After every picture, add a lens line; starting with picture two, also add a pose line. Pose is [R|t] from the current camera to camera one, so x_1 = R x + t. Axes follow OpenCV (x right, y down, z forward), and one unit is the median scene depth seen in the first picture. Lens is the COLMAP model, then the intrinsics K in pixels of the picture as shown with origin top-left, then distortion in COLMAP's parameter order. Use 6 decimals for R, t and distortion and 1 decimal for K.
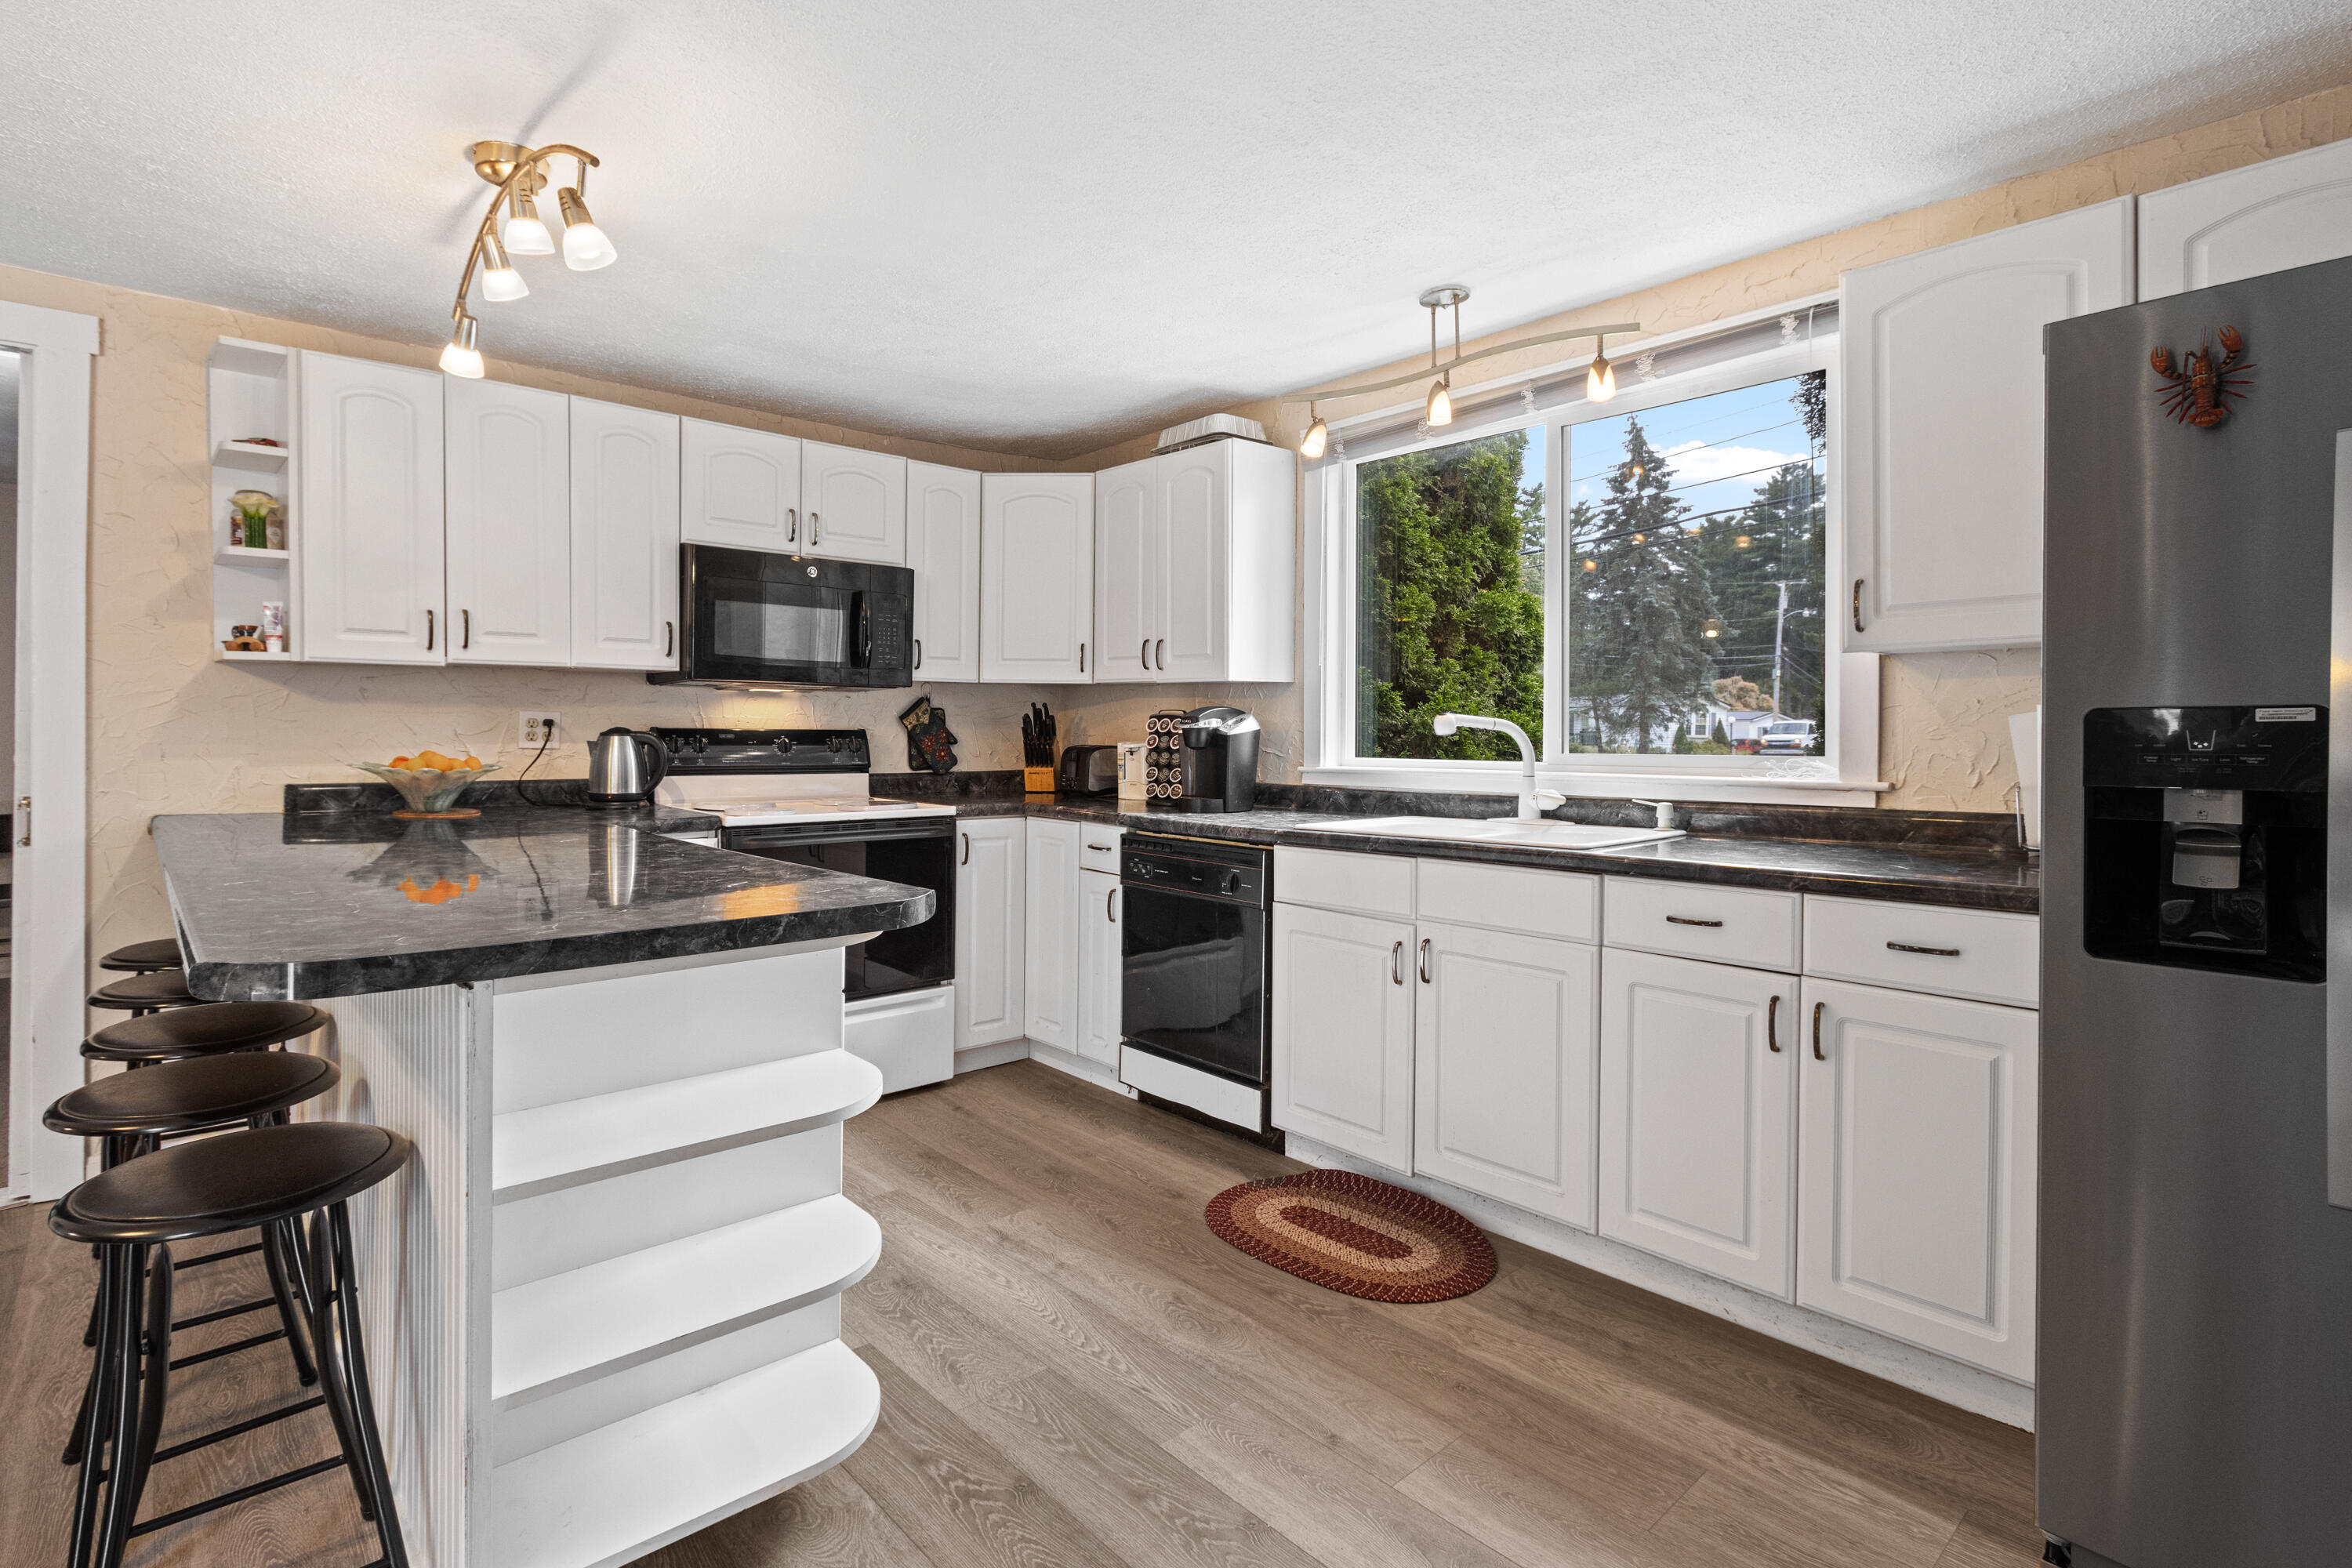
lens RADIAL K [[1136.4, 0, 1174.0], [0, 1136.4, 741.9], [0, 0, 1]] dist [0.001092, 0.000207]
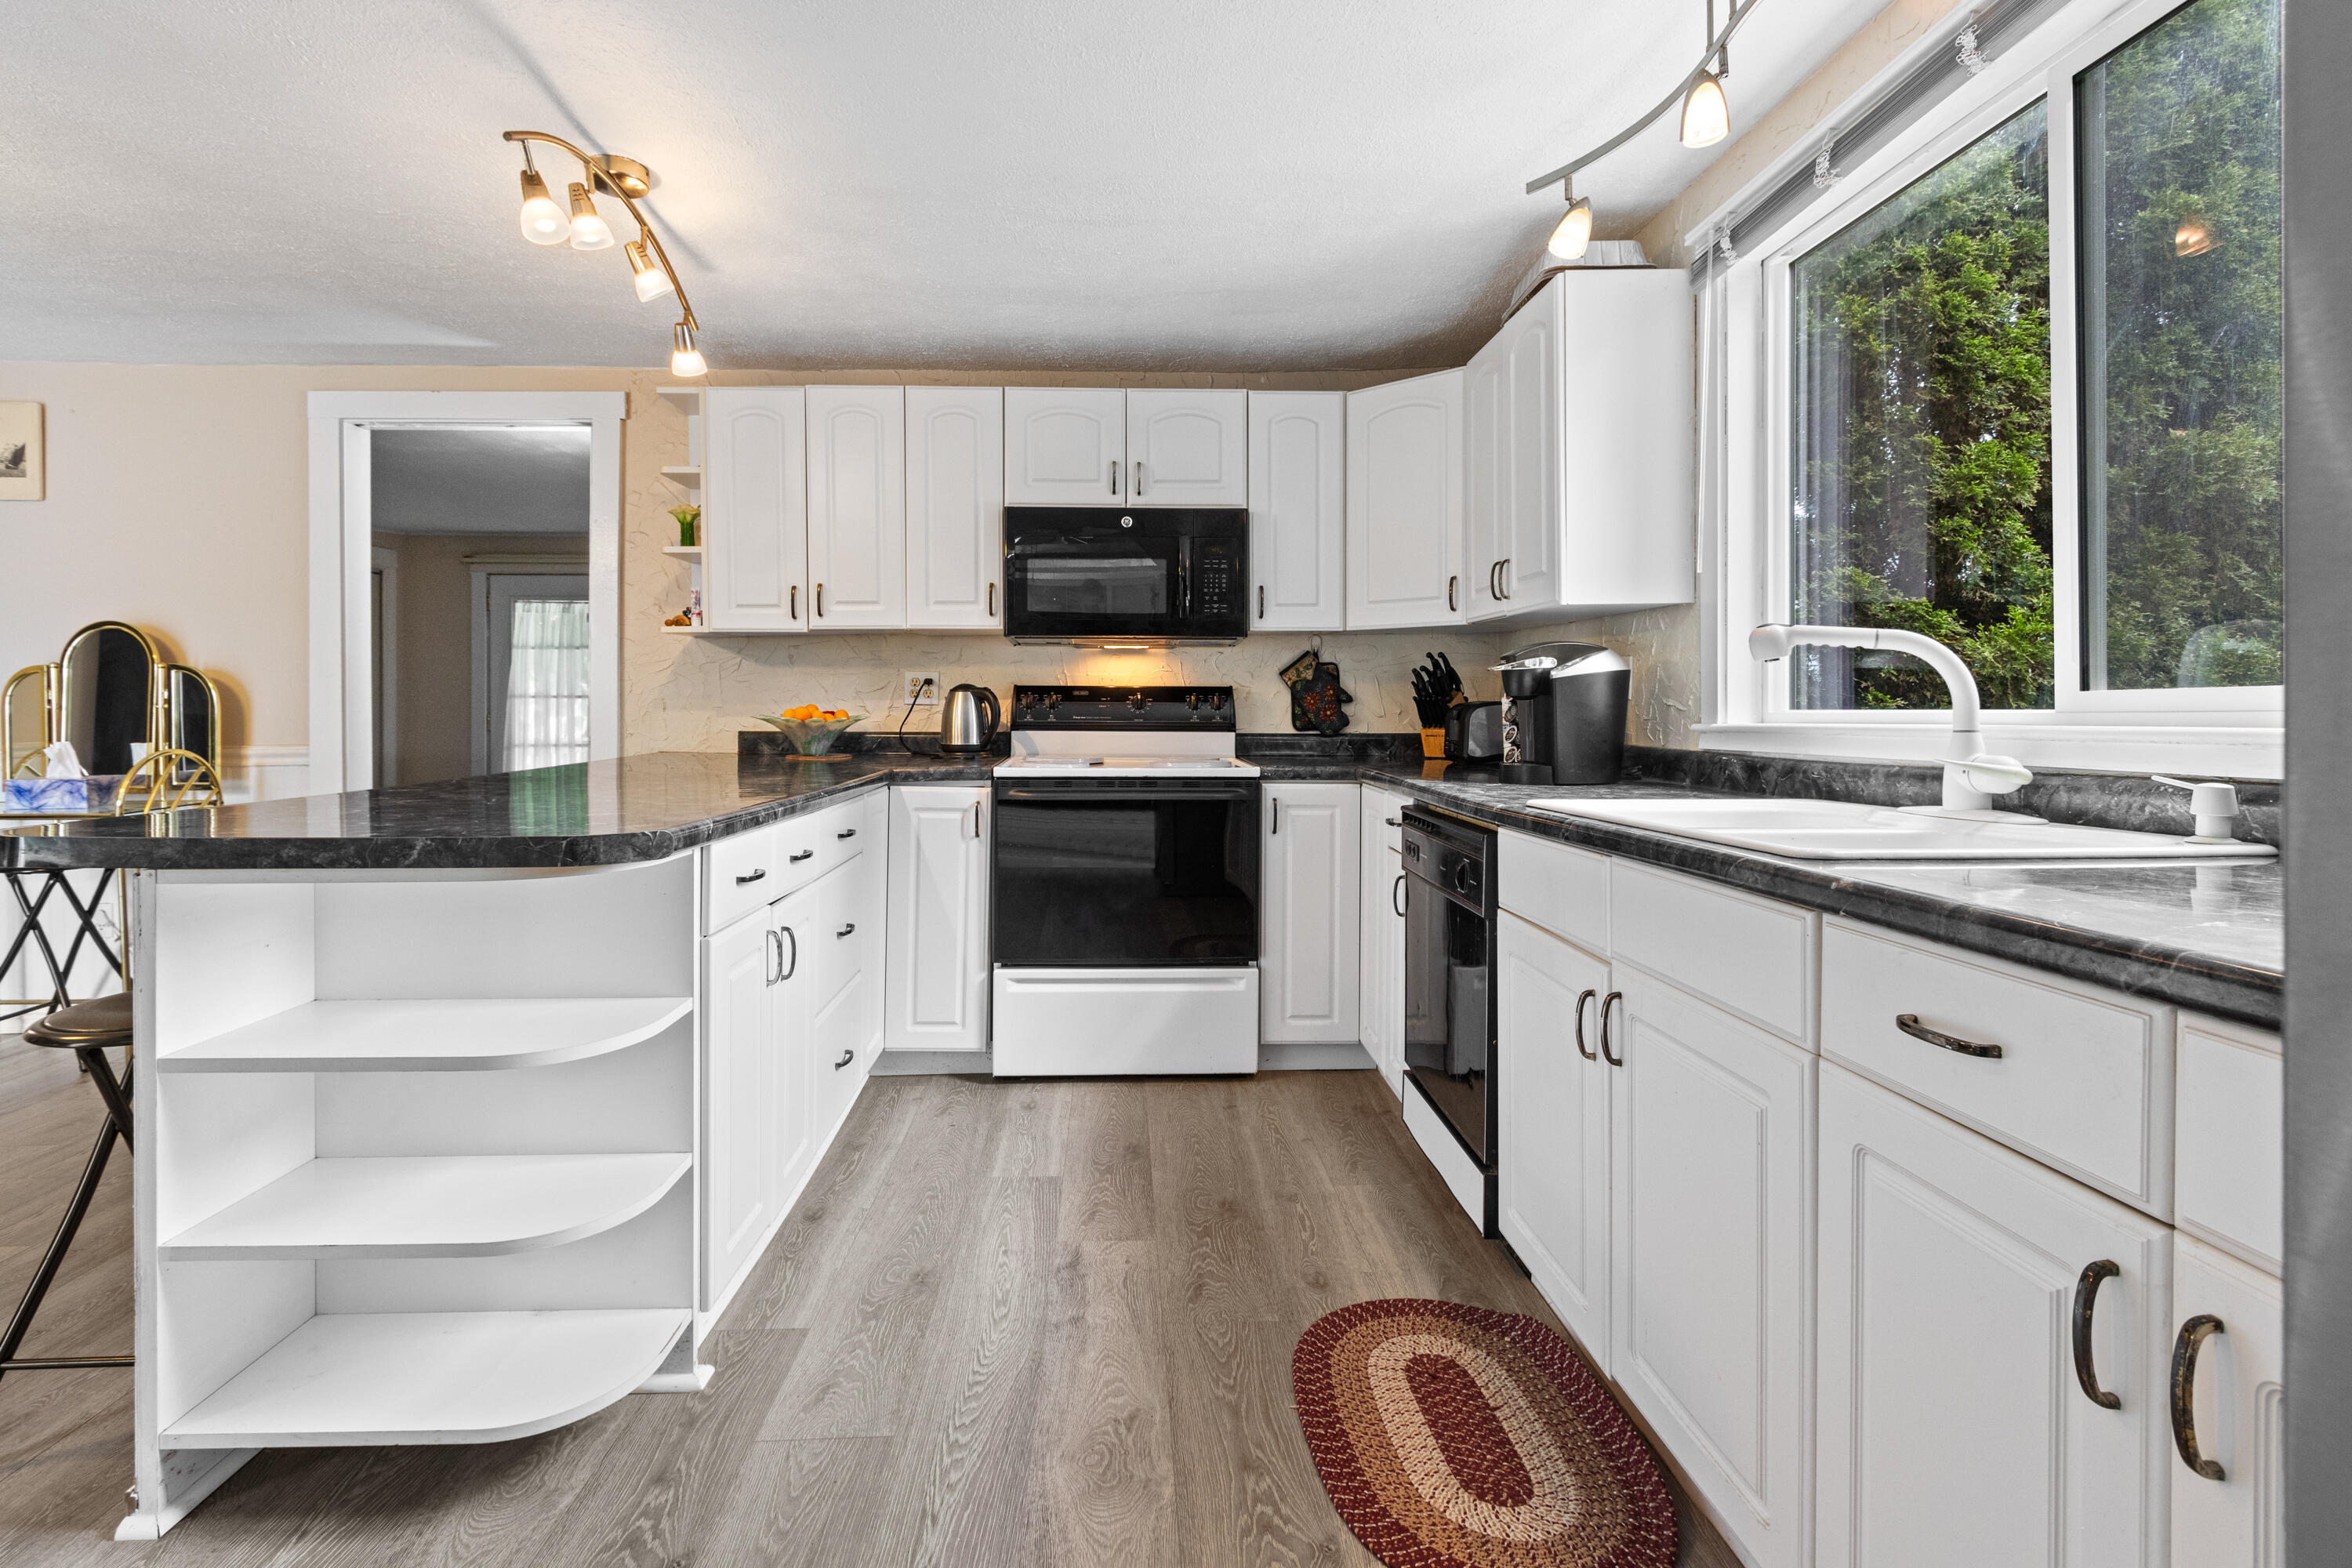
lens RADIAL K [[1100.4, 0, 1142.5], [0, 1100.4, 714.1], [0, 0, 1]] dist [0.000803, 0.000046]
pose [[0.760536, -0.004398, -0.649281, 0.326278], [-0.001406, 0.999964, -0.008421, 0.024698], [0.649294, 0.007317, 0.760502, 0.311582]]
